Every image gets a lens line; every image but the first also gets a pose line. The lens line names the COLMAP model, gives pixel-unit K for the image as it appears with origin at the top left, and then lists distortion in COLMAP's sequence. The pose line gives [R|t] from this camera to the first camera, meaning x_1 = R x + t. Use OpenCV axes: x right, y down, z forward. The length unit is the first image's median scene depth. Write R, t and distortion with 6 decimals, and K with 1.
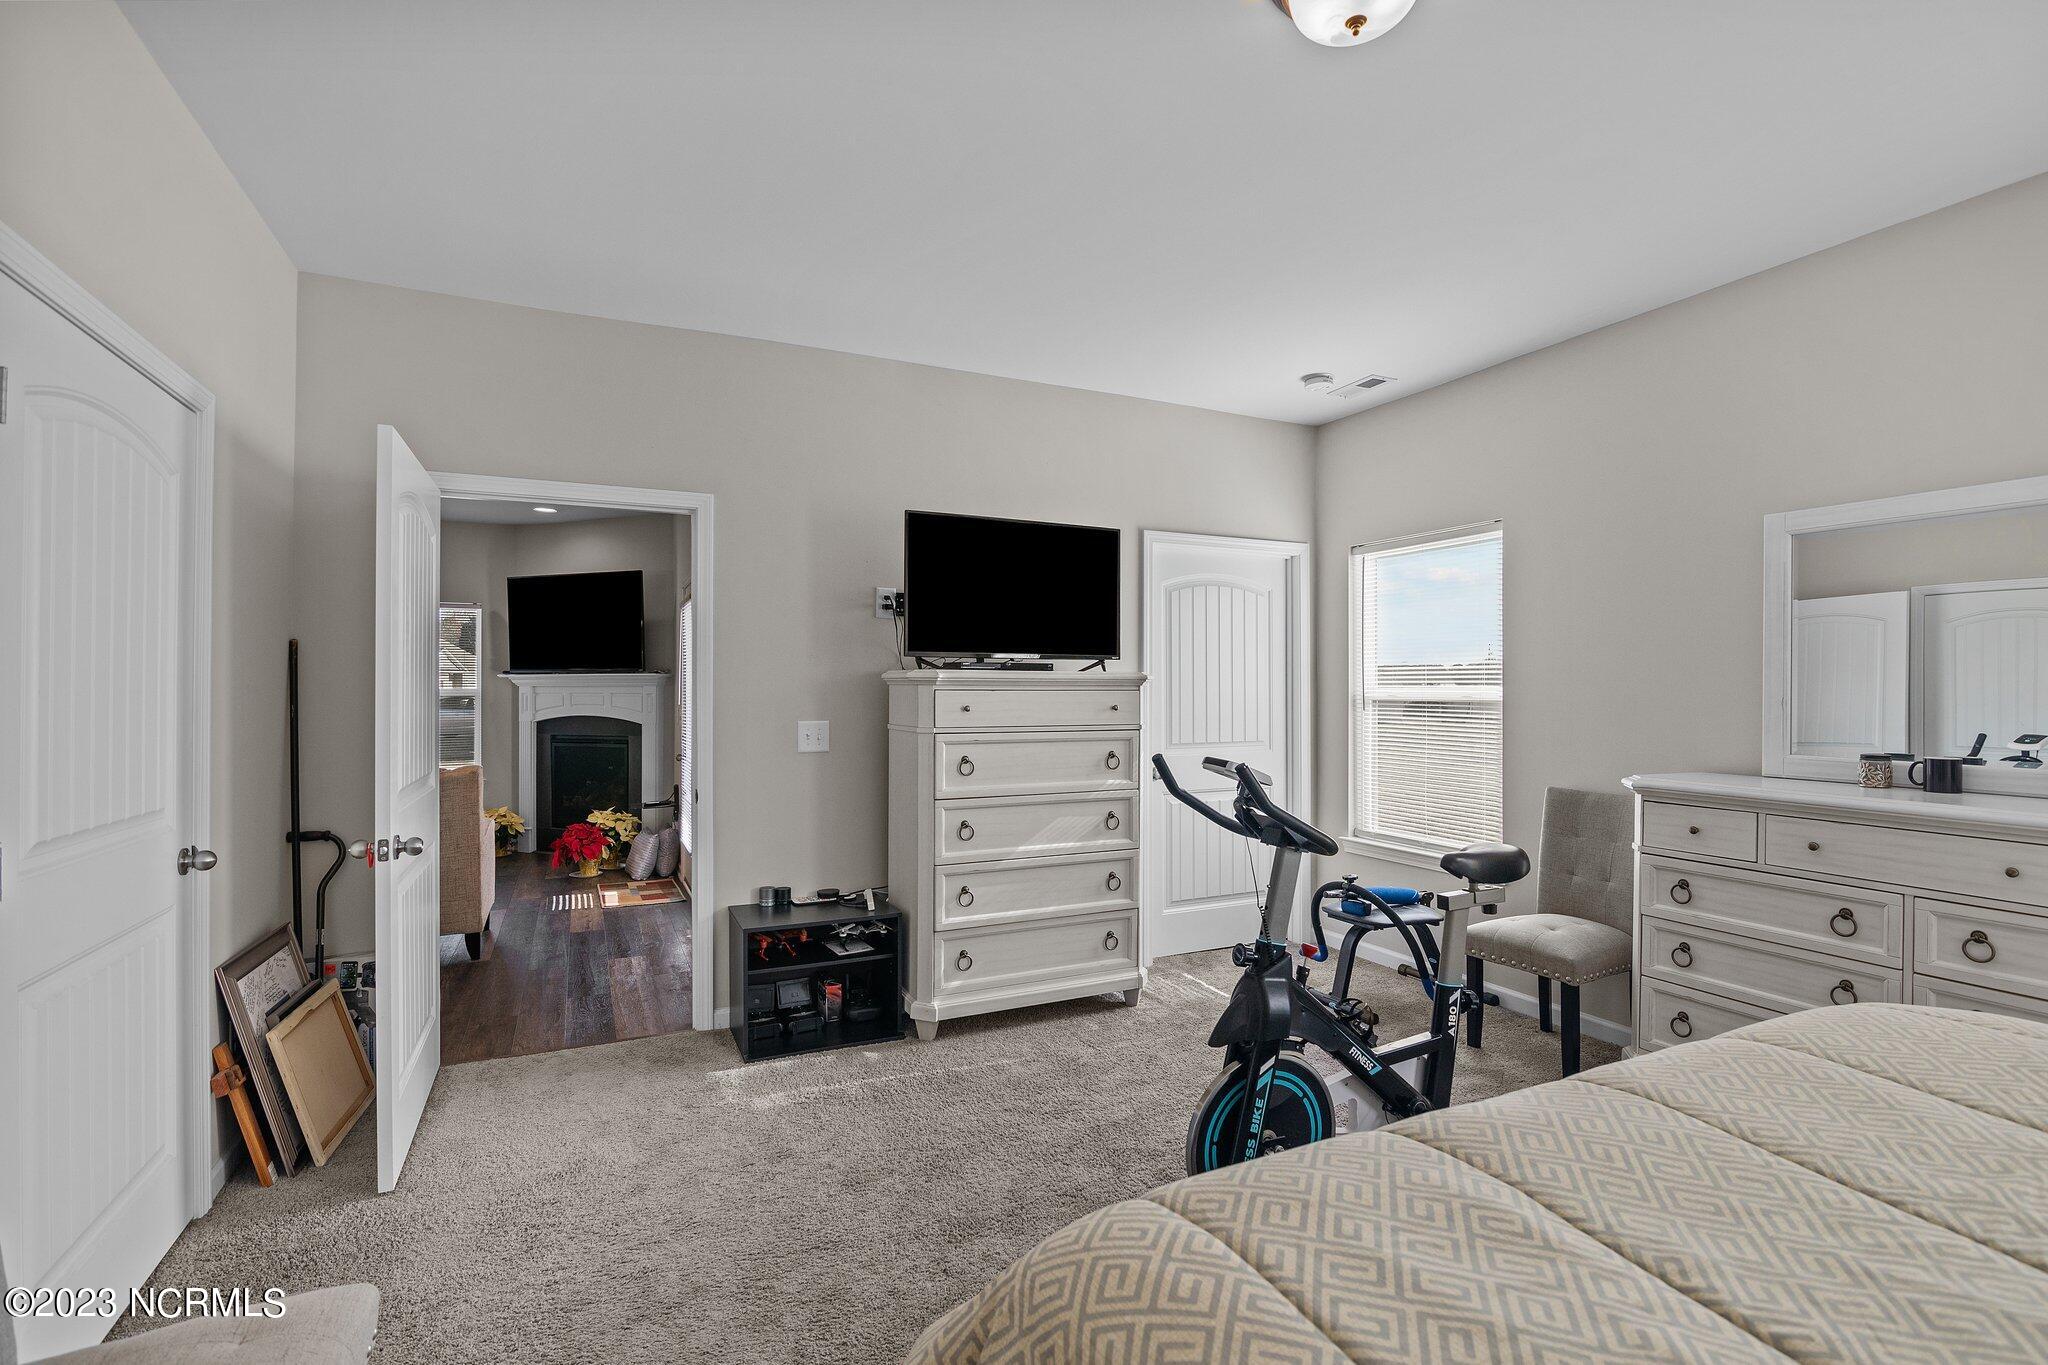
lens RADIAL K [[935.7, 0, 1010.8], [0, 935.7, 689.8], [0, 0, 1]] dist [-0.019110, 0.000270]
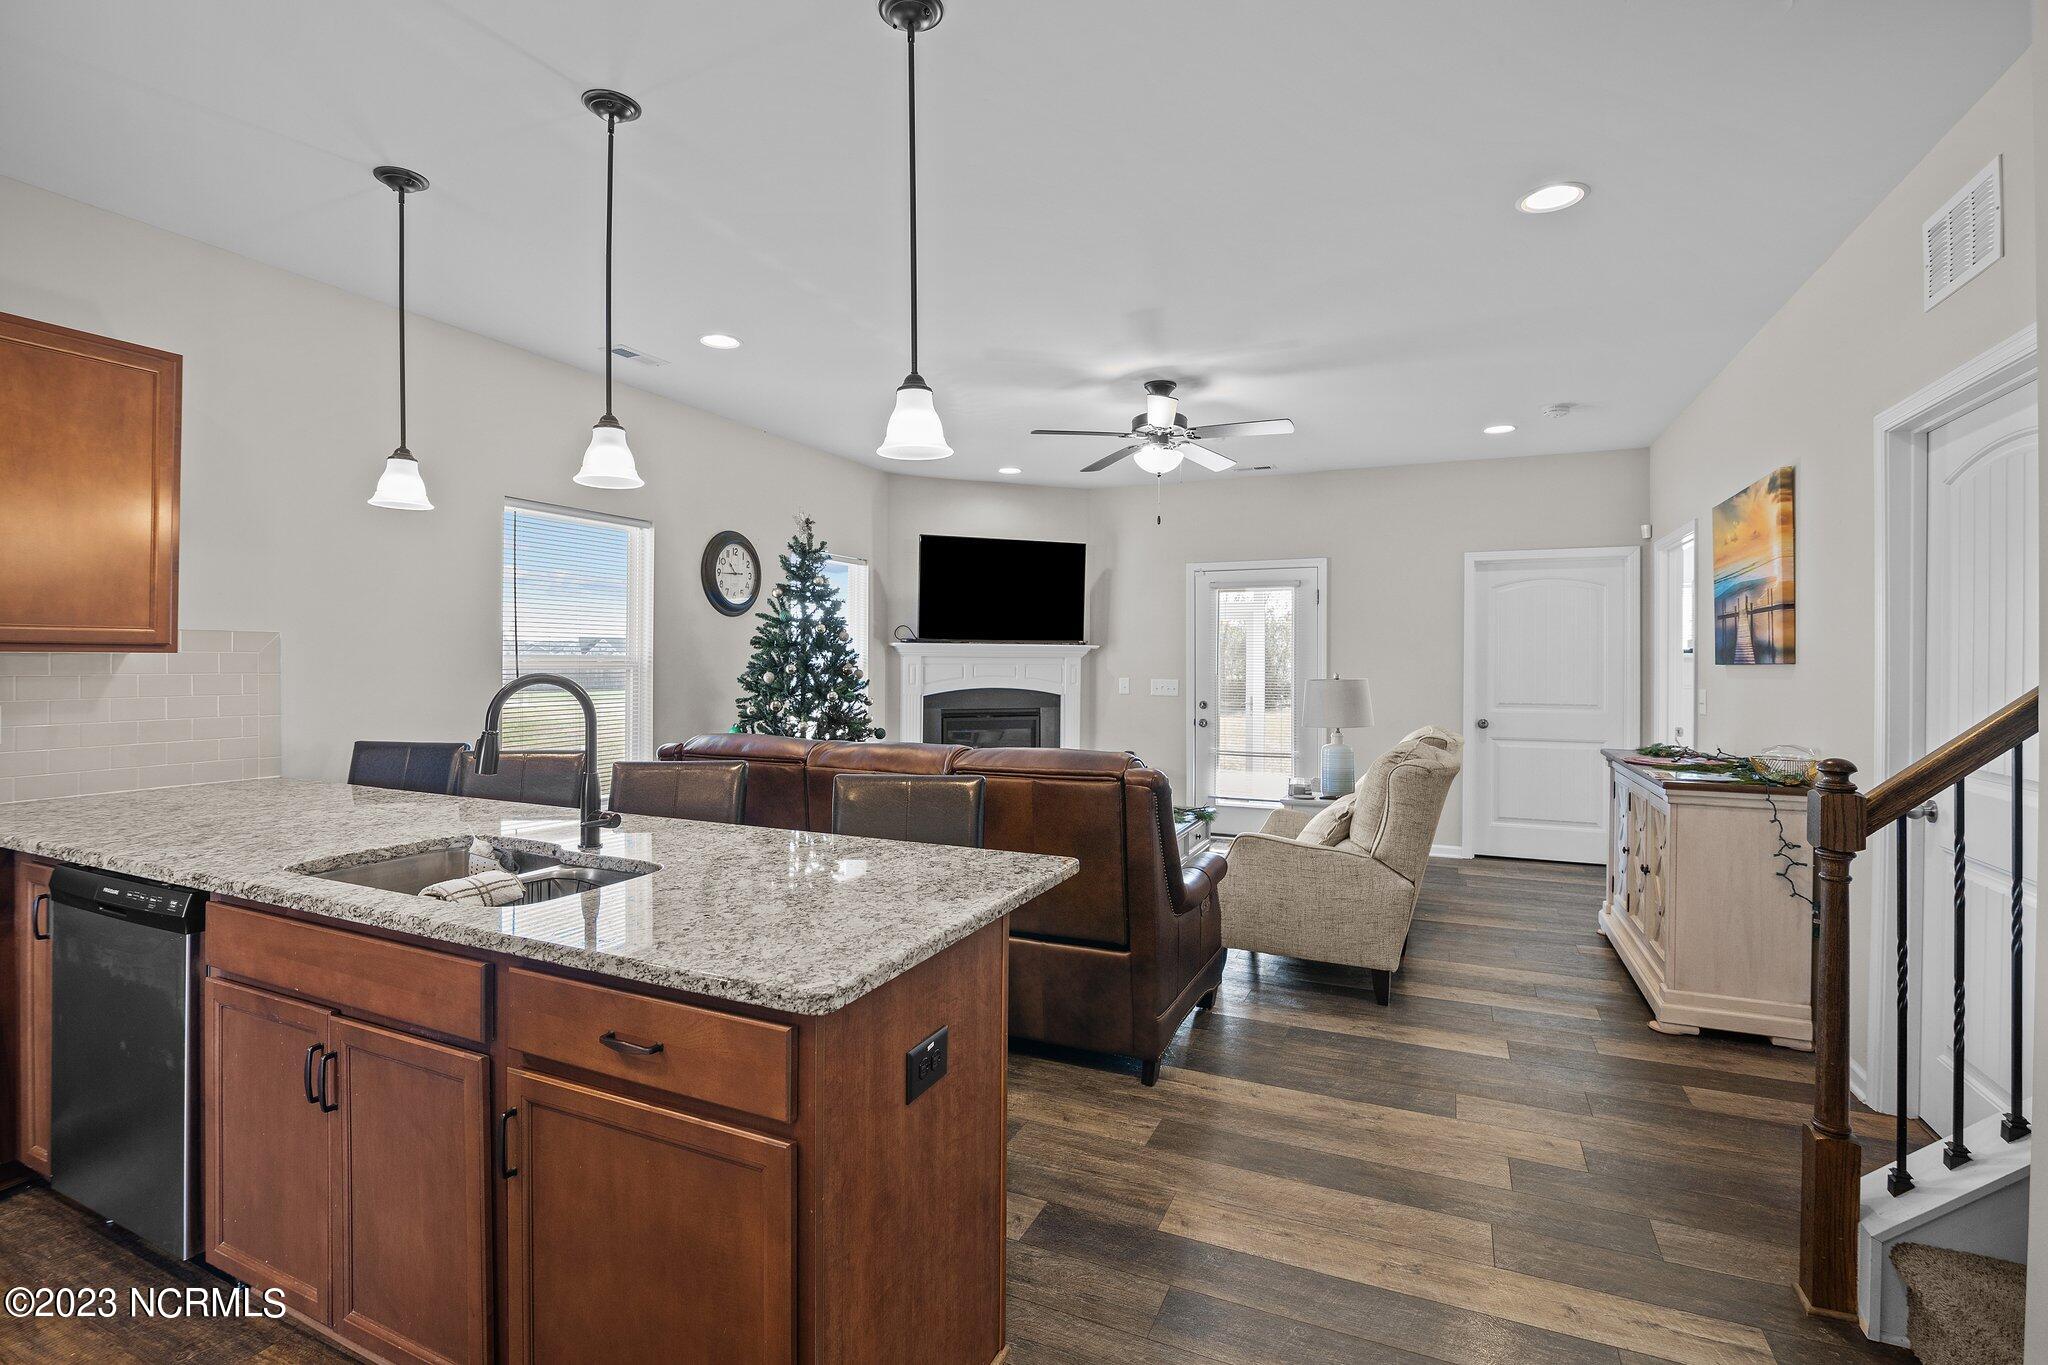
lens RADIAL K [[935.7, 0, 1014.6], [0, 935.7, 669.7], [0, 0, 1]] dist [-0.019110, 0.000270]
pose [[0.761402, -0.000795, 0.648279, -1.132840], [-0.007538, 0.999921, 0.010080, -0.000294], [-0.648236, -0.012561, 0.761336, 0.280045]]
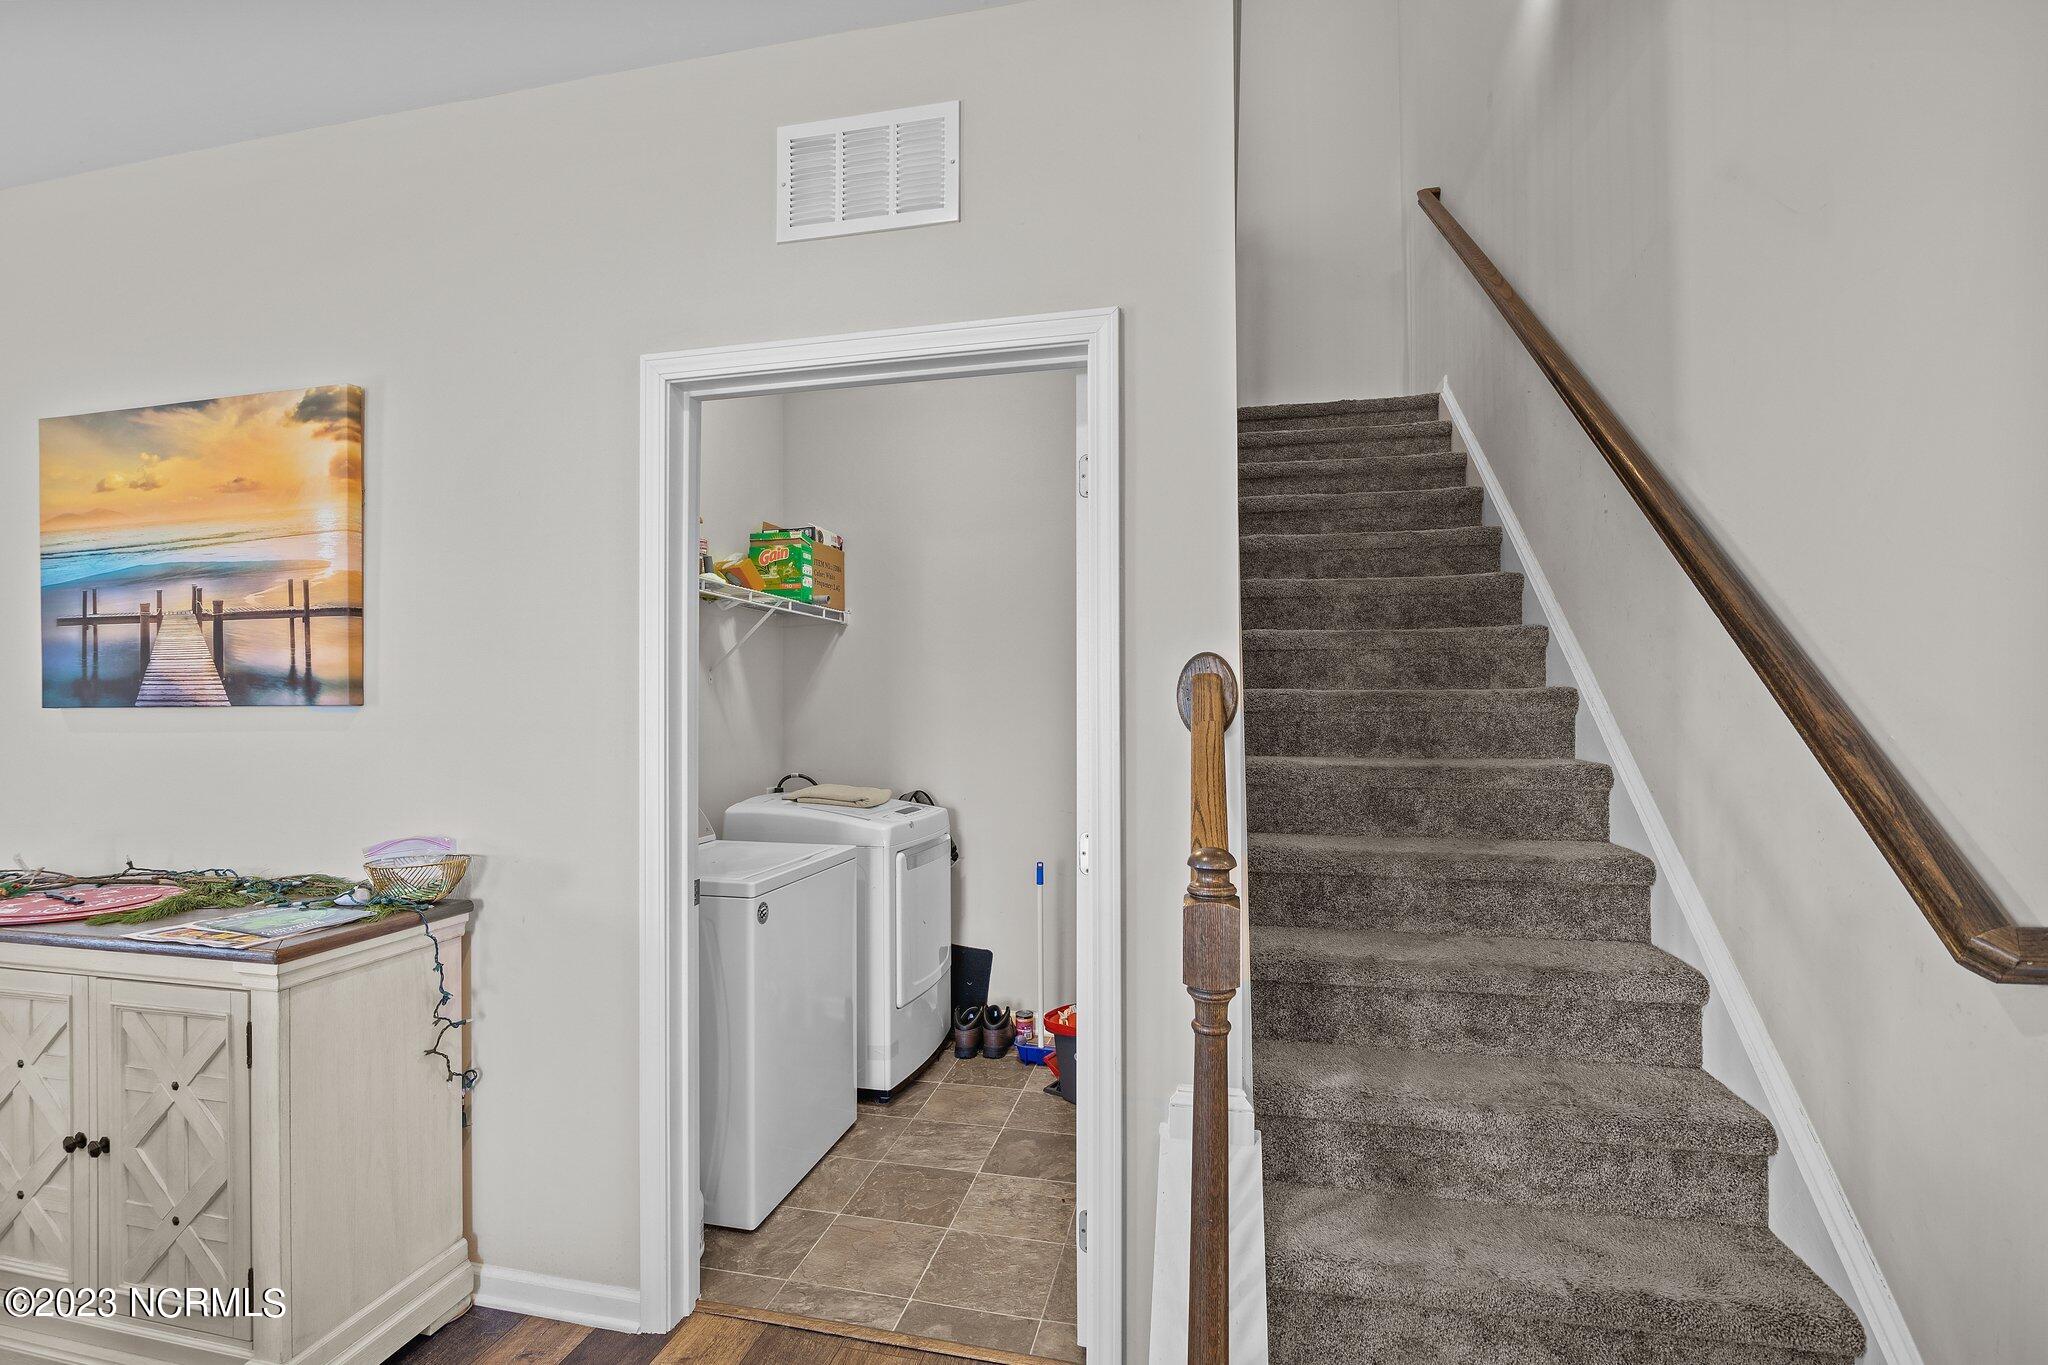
lens RADIAL K [[935.7, 0, 1022.6], [0, 935.7, 702.7], [0, 0, 1]] dist [-0.019110, 0.000270]
pose [[-0.794802, 0.003965, 0.606856, -0.856983], [0.001352, 0.999988, -0.004763, -0.000870], [-0.606868, -0.002965, -0.794797, 0.496812]]
